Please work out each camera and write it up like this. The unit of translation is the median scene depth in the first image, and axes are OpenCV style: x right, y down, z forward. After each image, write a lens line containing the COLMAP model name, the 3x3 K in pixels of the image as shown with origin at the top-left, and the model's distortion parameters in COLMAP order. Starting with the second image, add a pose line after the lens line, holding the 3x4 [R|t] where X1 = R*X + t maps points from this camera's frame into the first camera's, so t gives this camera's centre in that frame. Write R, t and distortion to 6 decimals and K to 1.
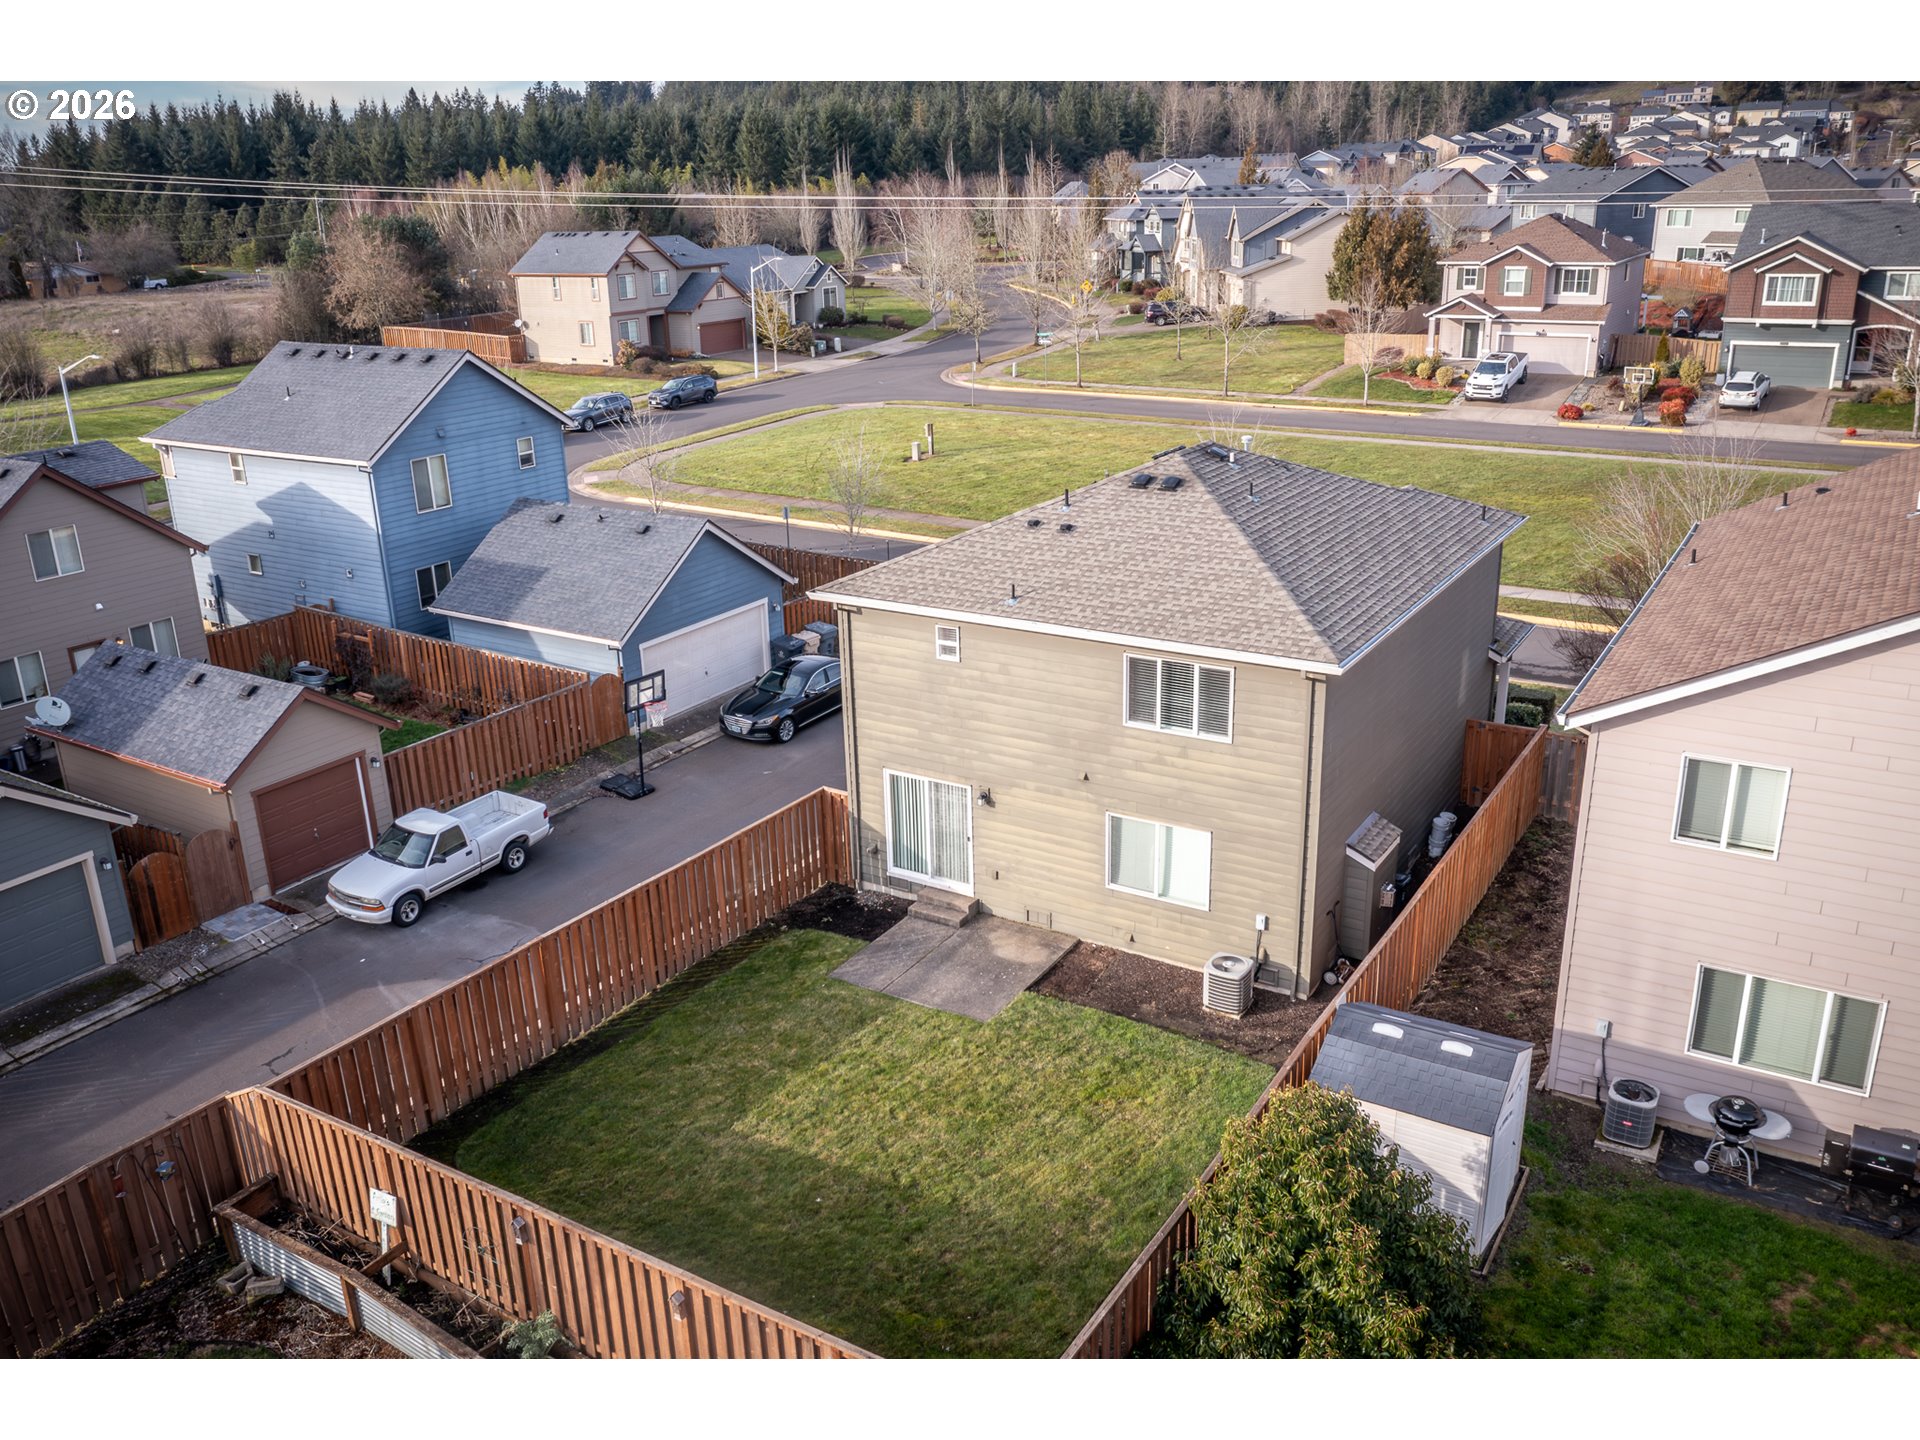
lens RADIAL K [[1526.7, 0, 960.0], [0, 1526.7, 720.0], [0, 0, 1]] dist [-0.005795, 0.005483]
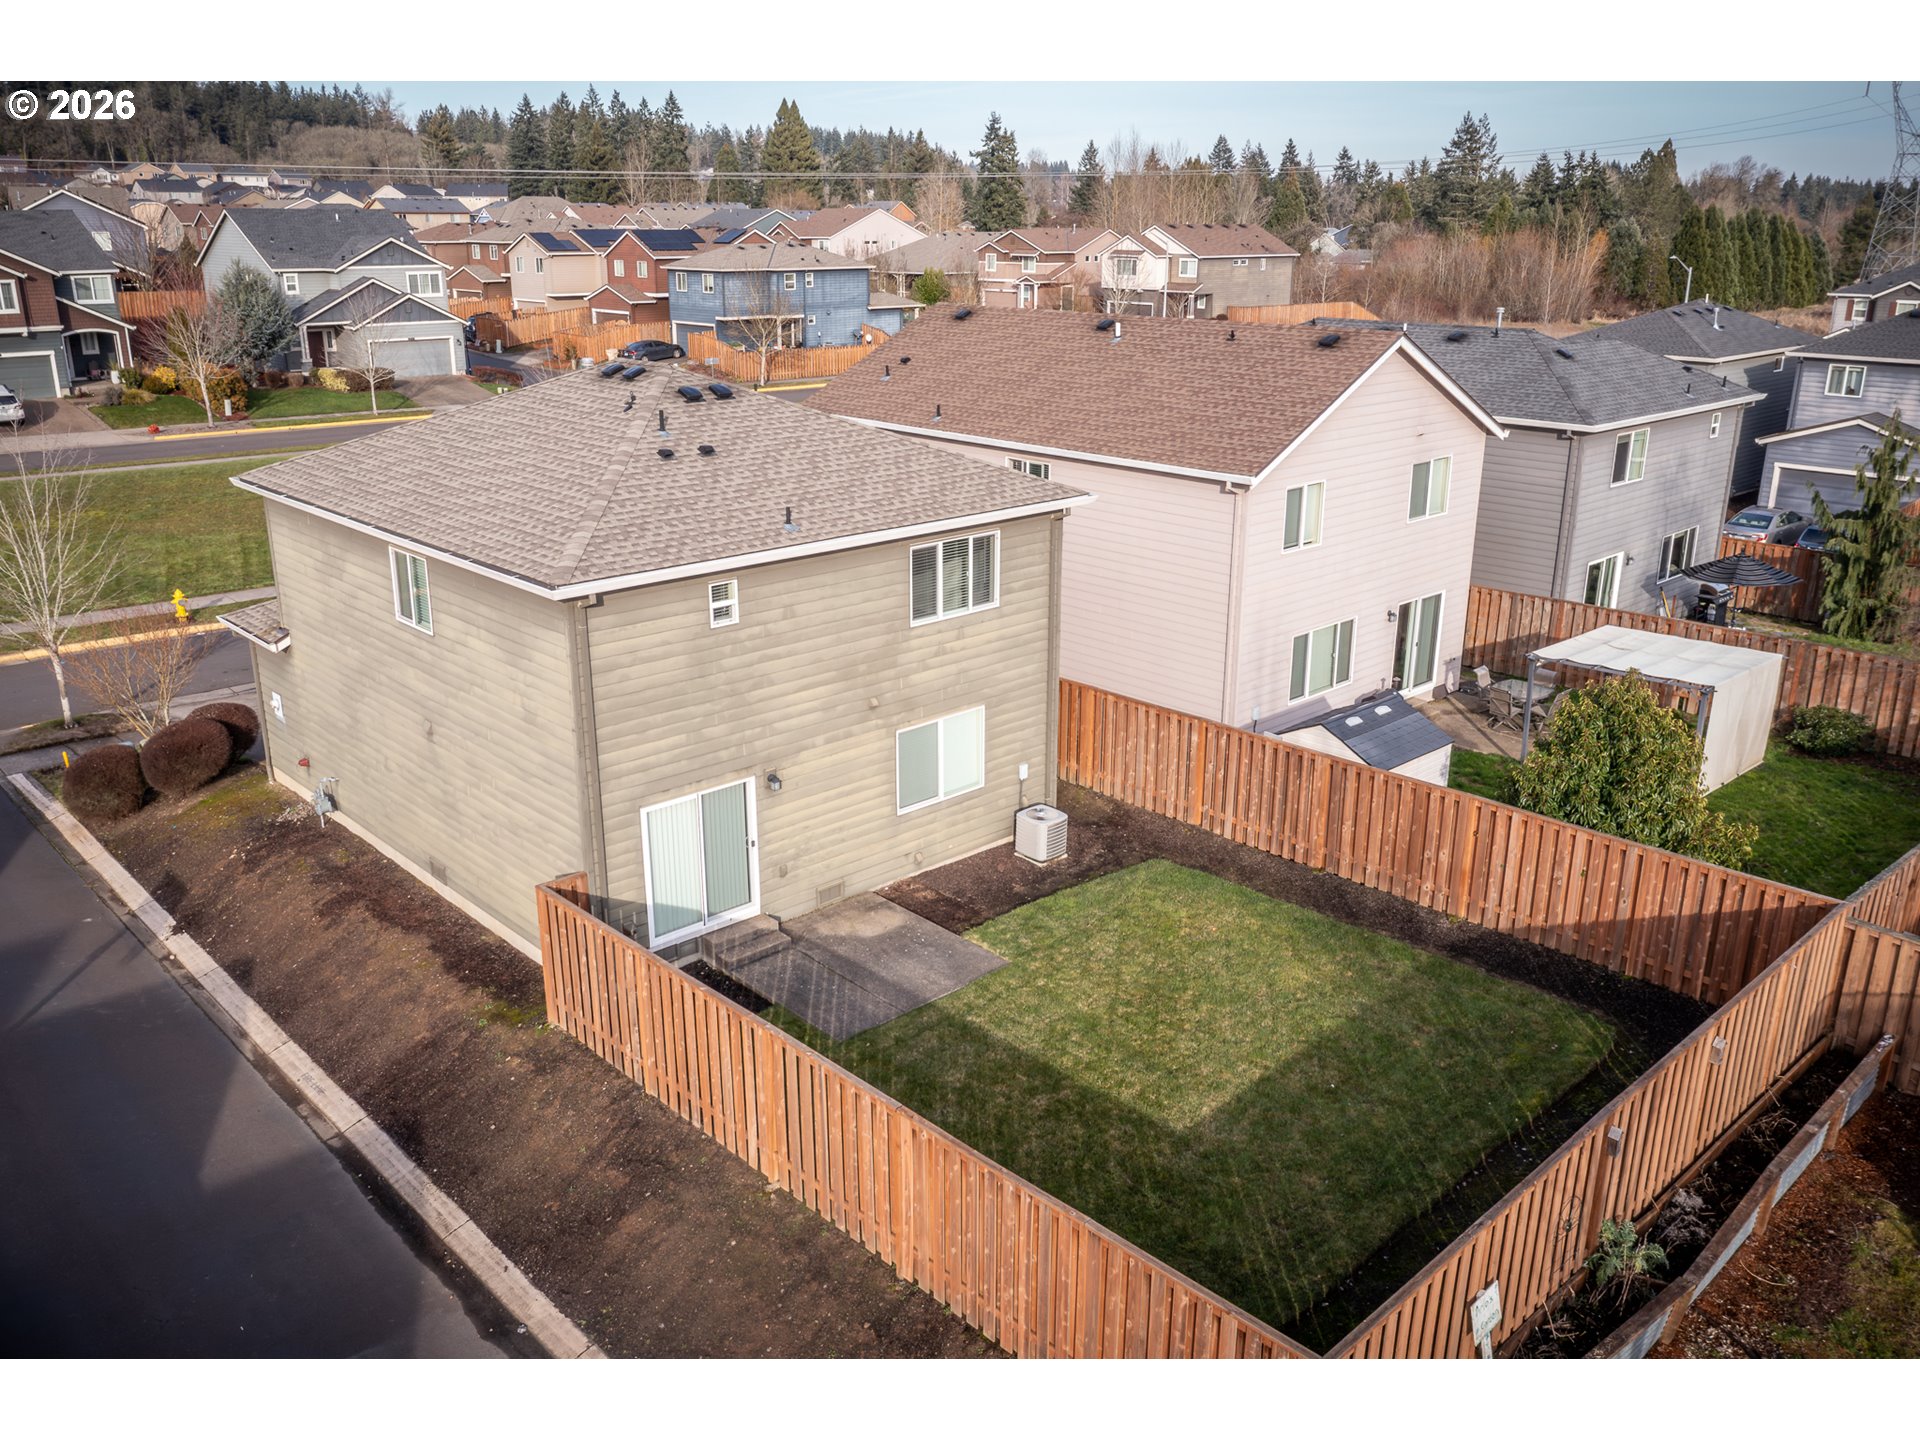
lens RADIAL K [[1526.7, 0, 960.0], [0, 1526.7, 720.0], [0, 0, 1]] dist [-0.005795, 0.005483]
pose [[0.255843, -0.278080, 0.925859, -0.731325], [0.312281, 0.930162, 0.193080, -0.109708], [-0.914891, 0.239730, 0.324815, 0.656872]]
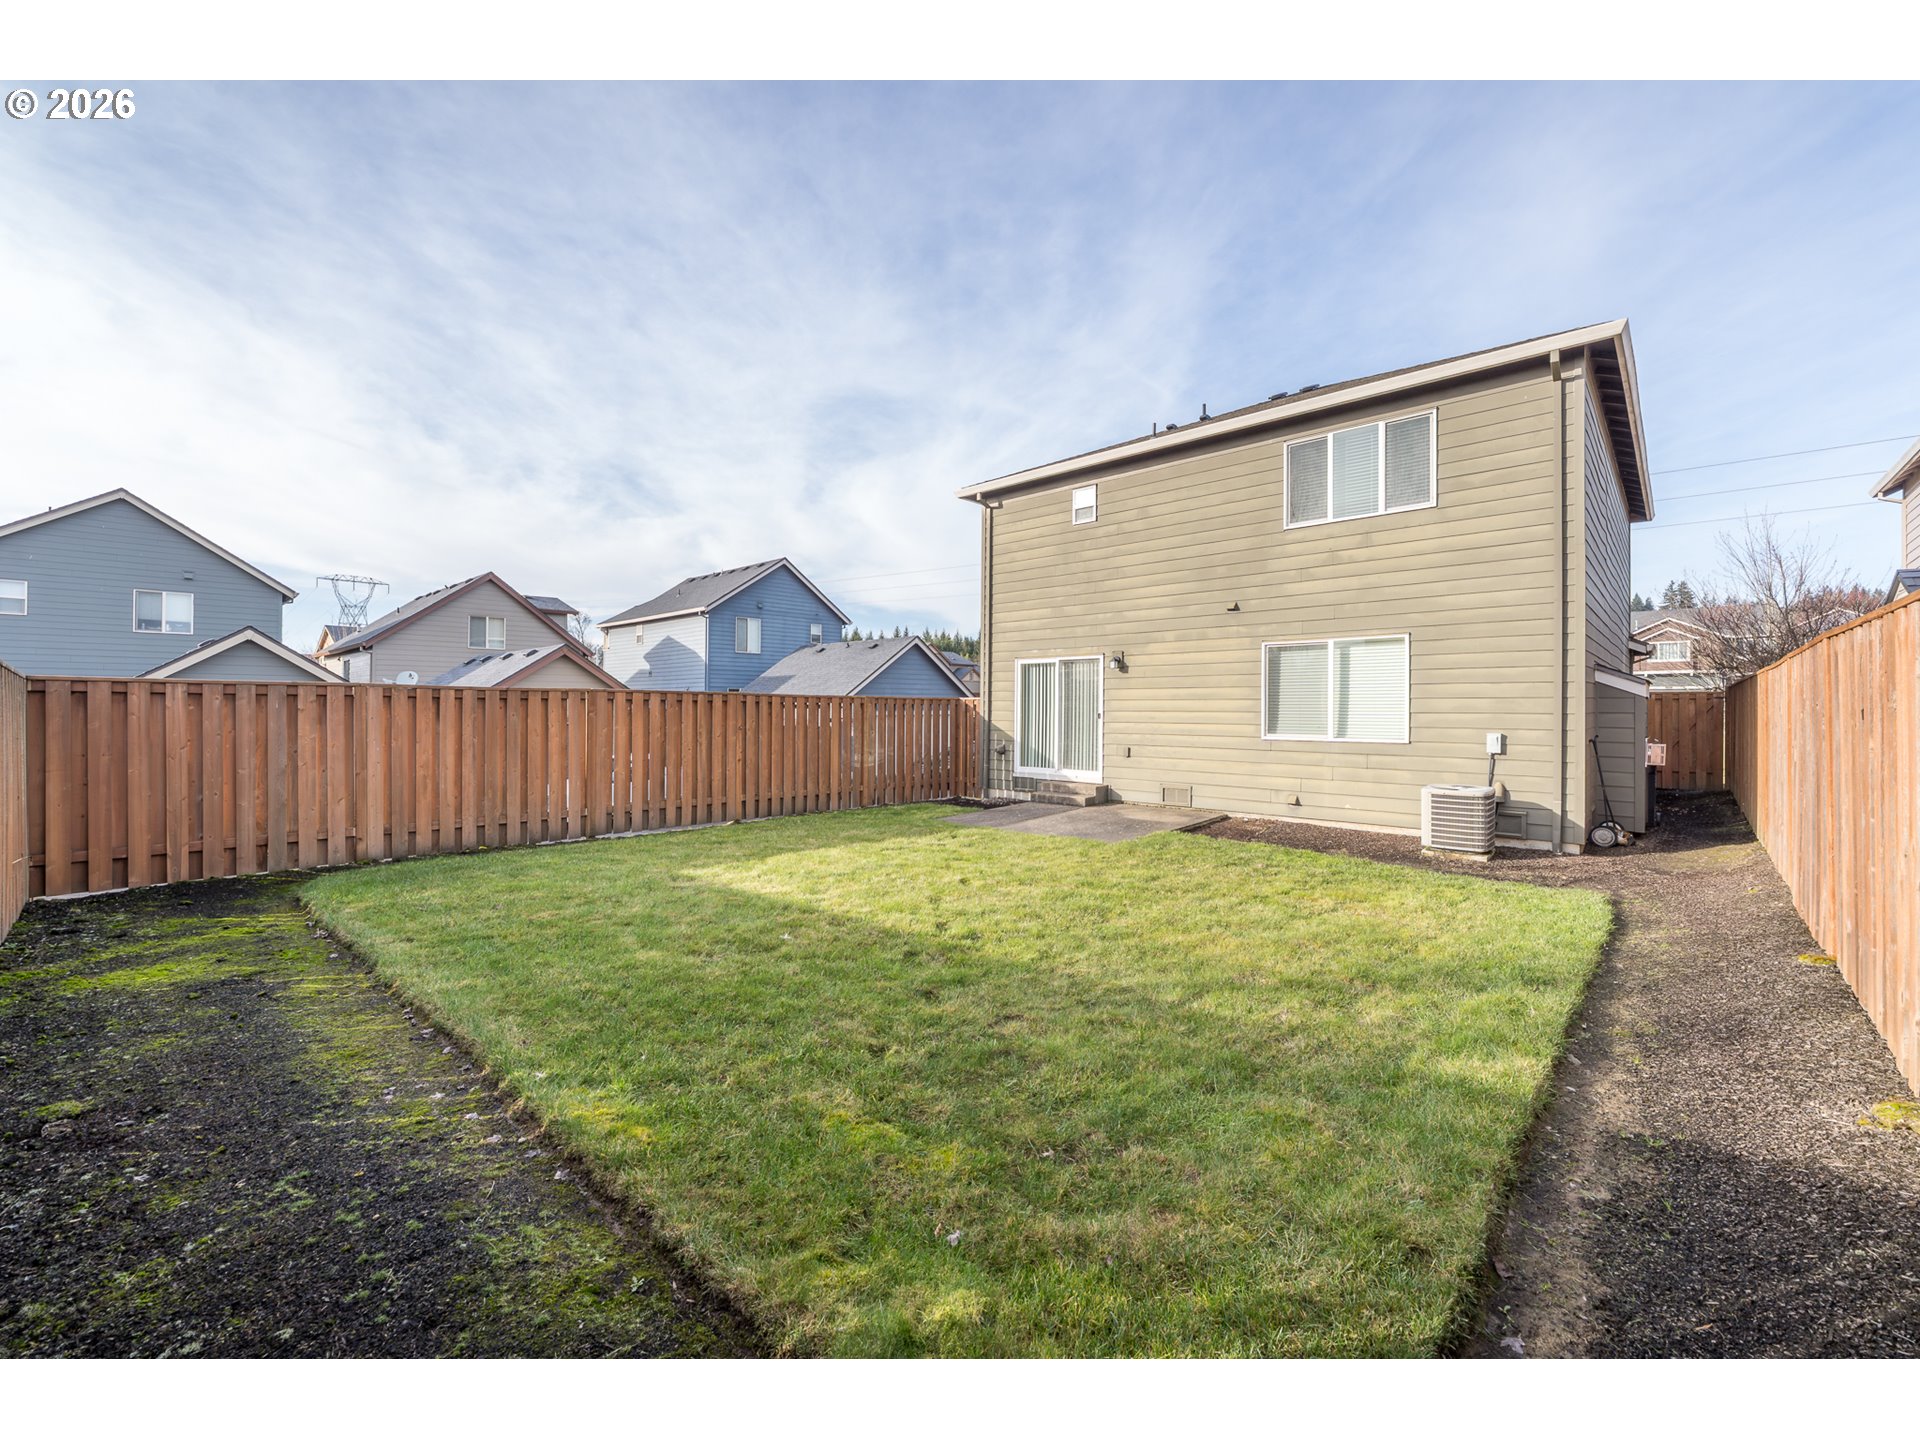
lens RADIAL K [[778.9, 0, 964.5], [0, 778.9, 709.4], [0, 0, 1]] dist [0.000697, 0.000060]
pose [[0.983457, 0.031900, -0.178308, 0.010107], [-0.089473, 0.941452, -0.325059, 0.249739], [0.157499, 0.335635, 0.928732, 0.570111]]
